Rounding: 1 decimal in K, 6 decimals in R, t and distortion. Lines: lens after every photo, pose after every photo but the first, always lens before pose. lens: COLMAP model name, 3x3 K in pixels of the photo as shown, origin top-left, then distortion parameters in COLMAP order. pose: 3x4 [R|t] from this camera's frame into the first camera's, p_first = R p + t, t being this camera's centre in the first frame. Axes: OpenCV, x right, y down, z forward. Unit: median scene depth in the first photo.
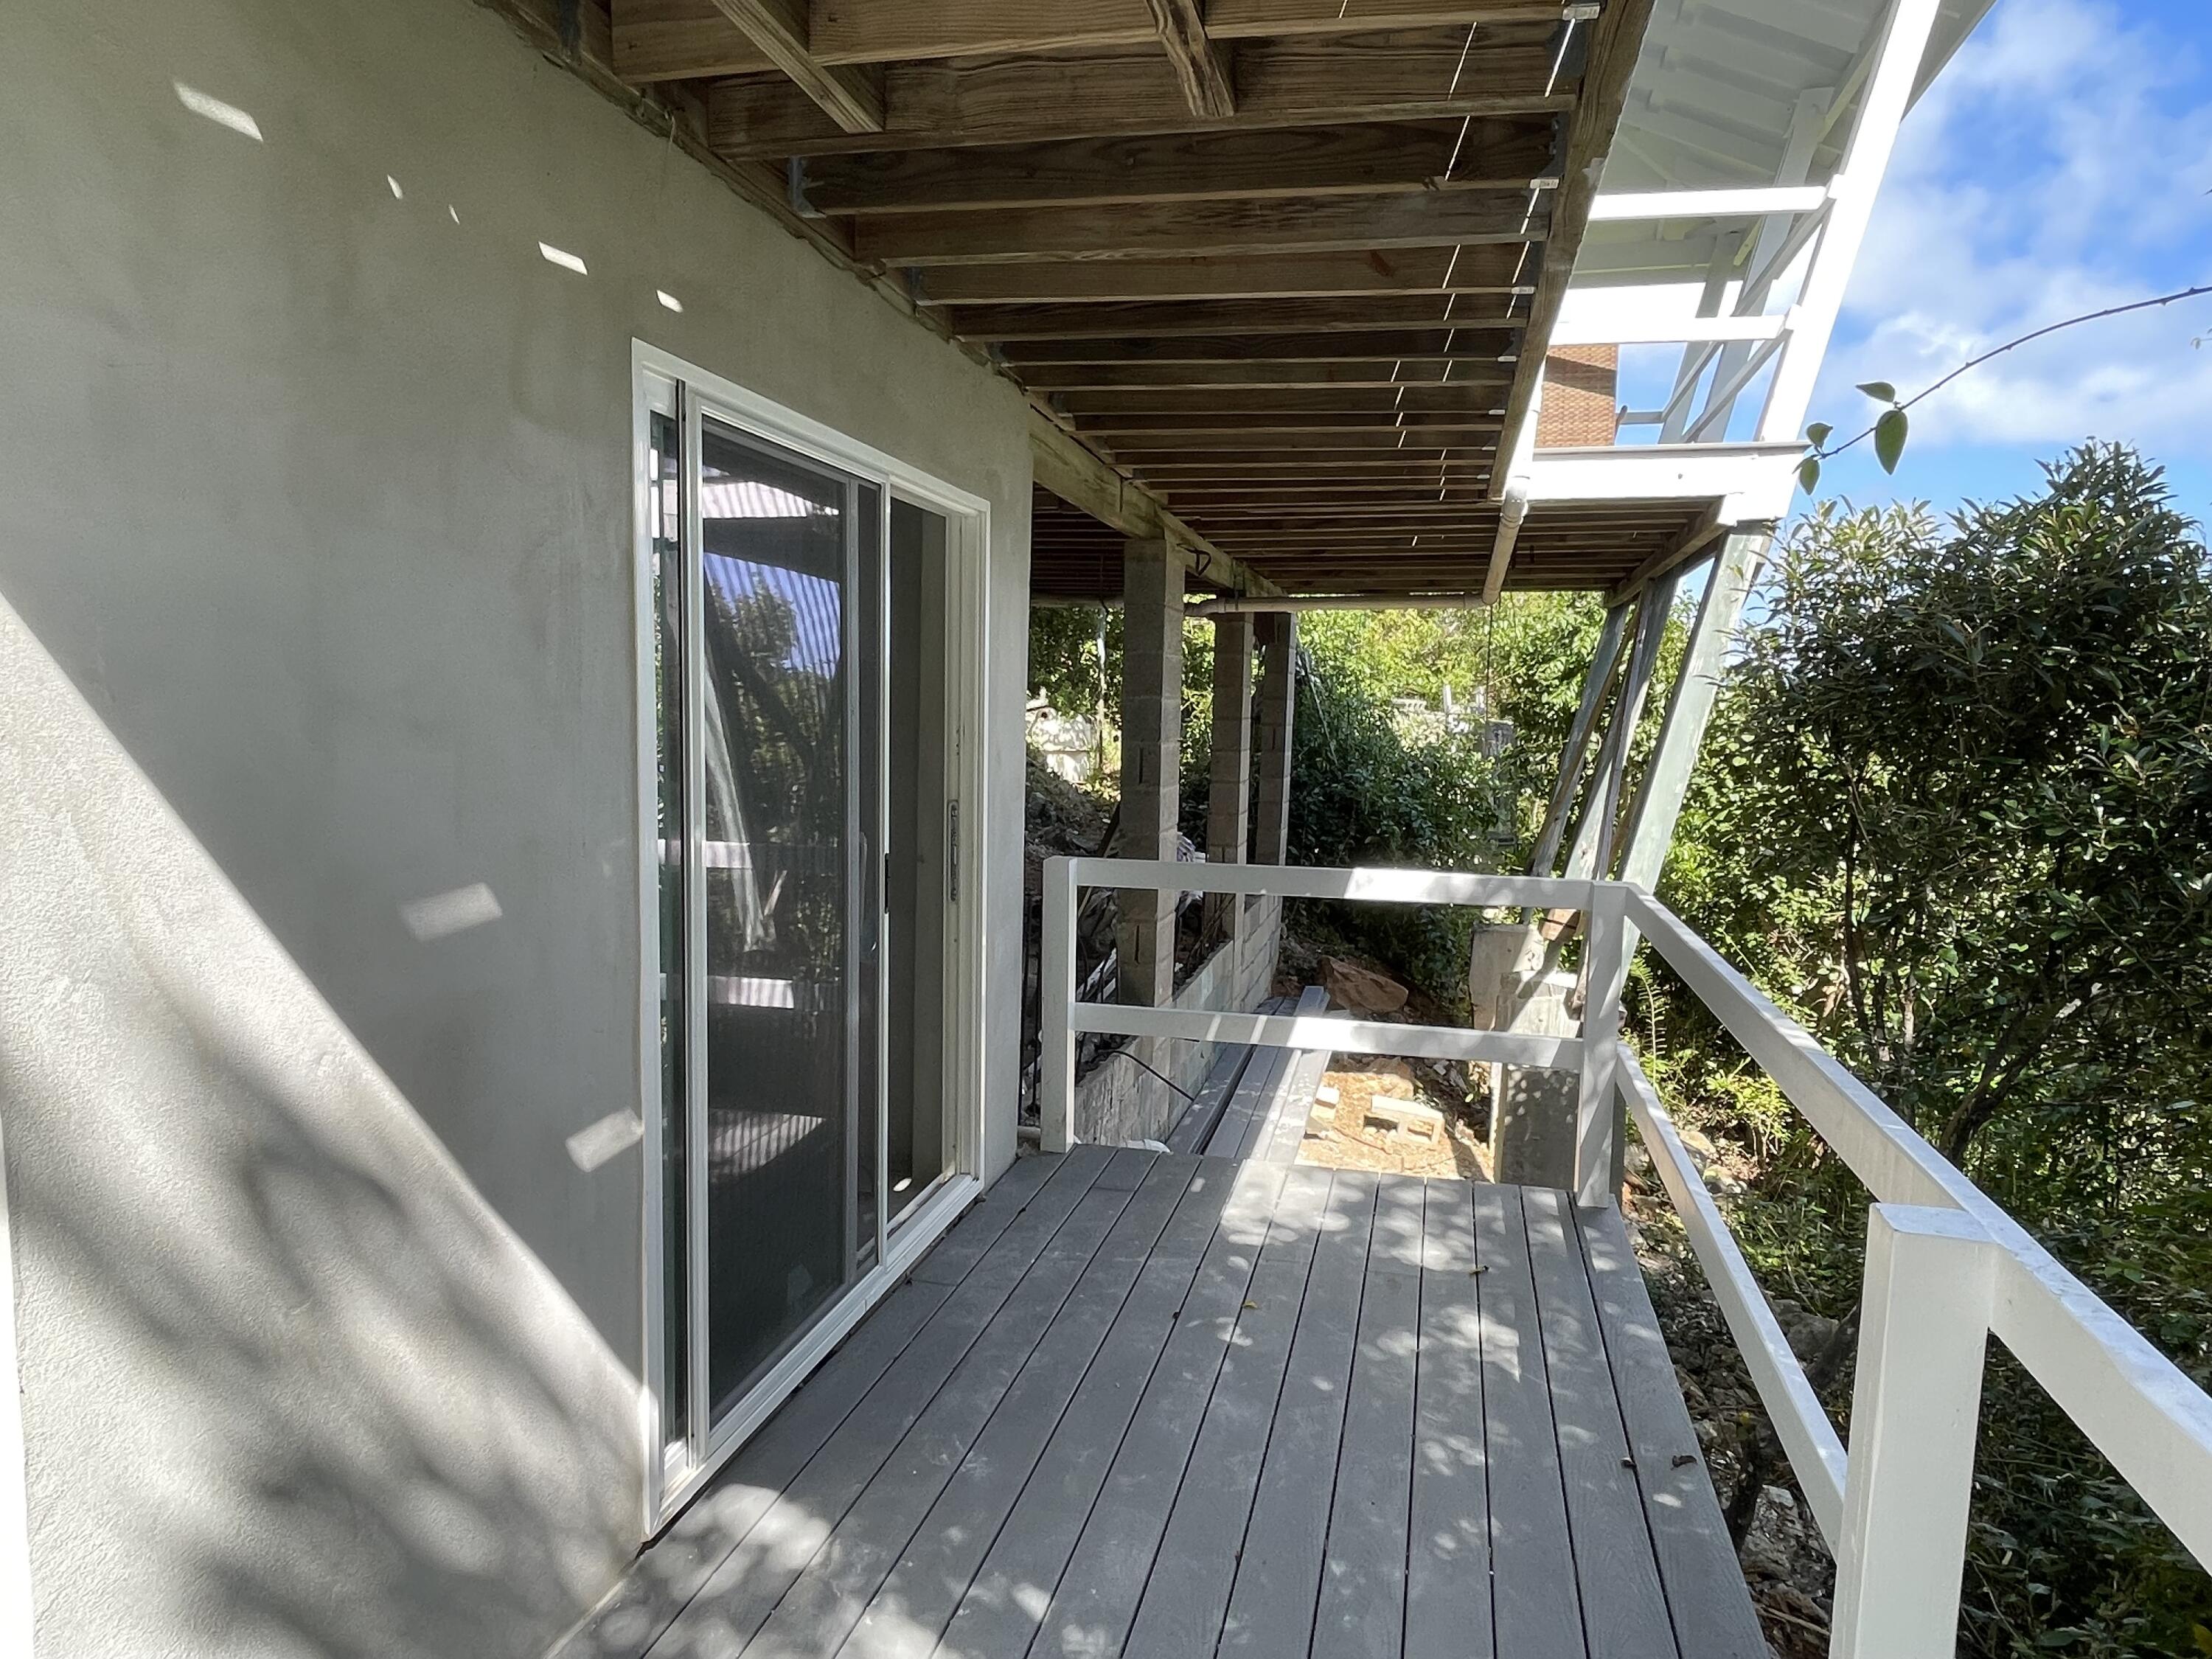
lens RADIAL K [[1371.7, 0, 1106.0], [0, 1371.7, 829.5], [0, 0, 1]] dist [0.000902, 0.000195]
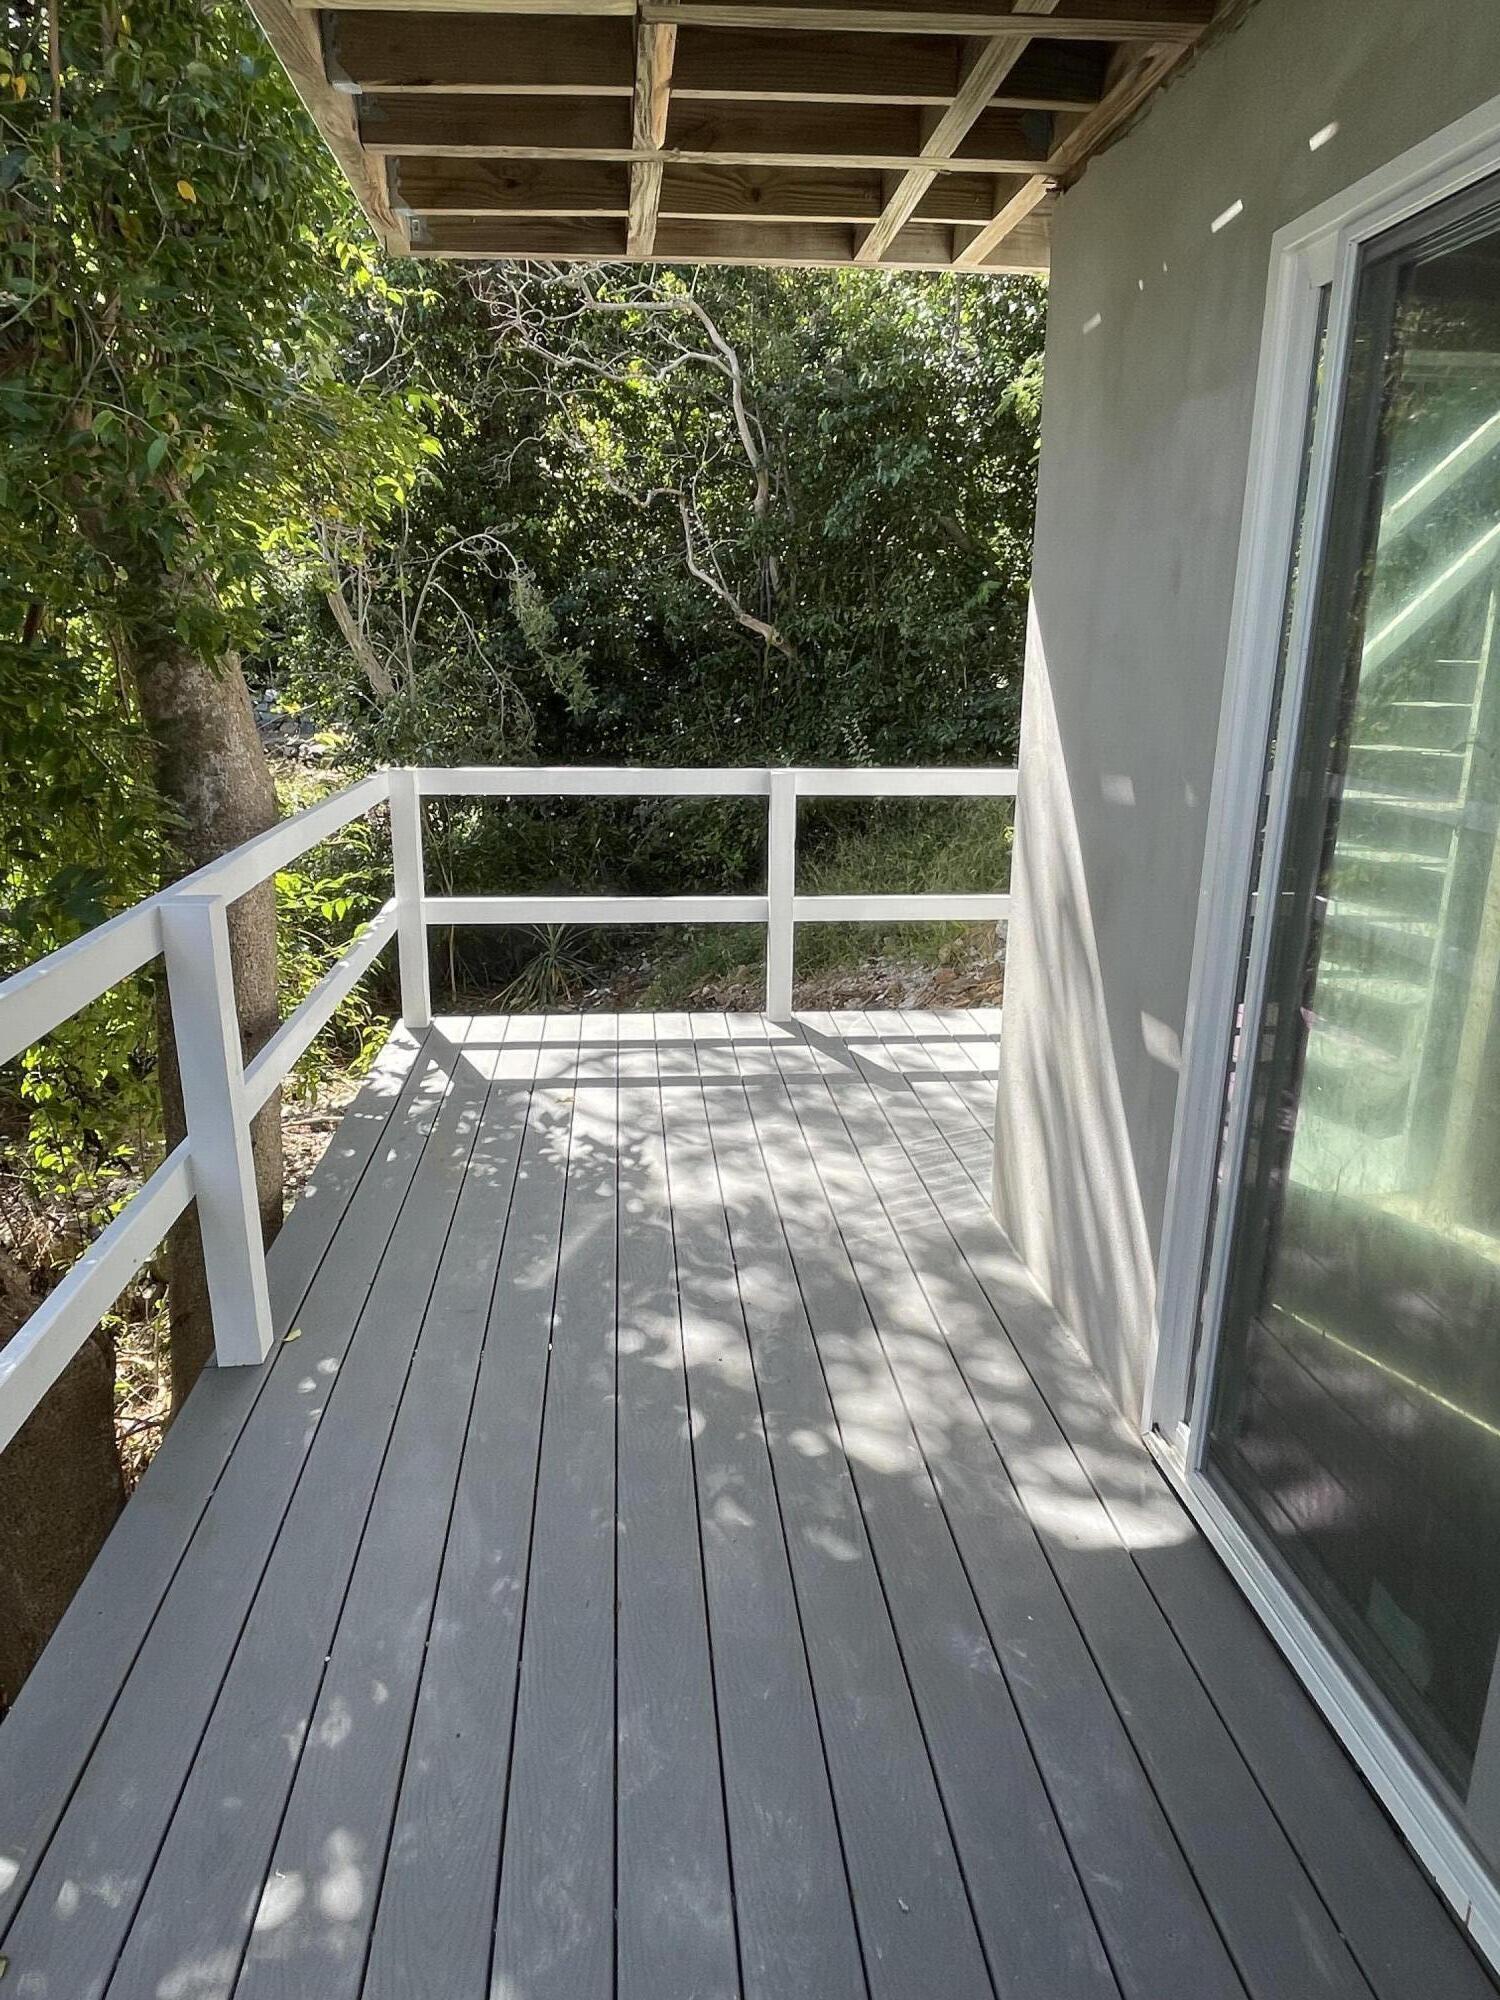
lens RADIAL K [[1240.2, 0, 750.0], [0, 1240.2, 1000.0], [0, 0, 1]] dist [0.000902, 0.000195]
pose [[-0.939907, 0.059578, -0.336192, 0.232167], [-0.068972, 0.931227, 0.357855, -0.117466], [0.334392, 0.359538, -0.871157, 1.392673]]
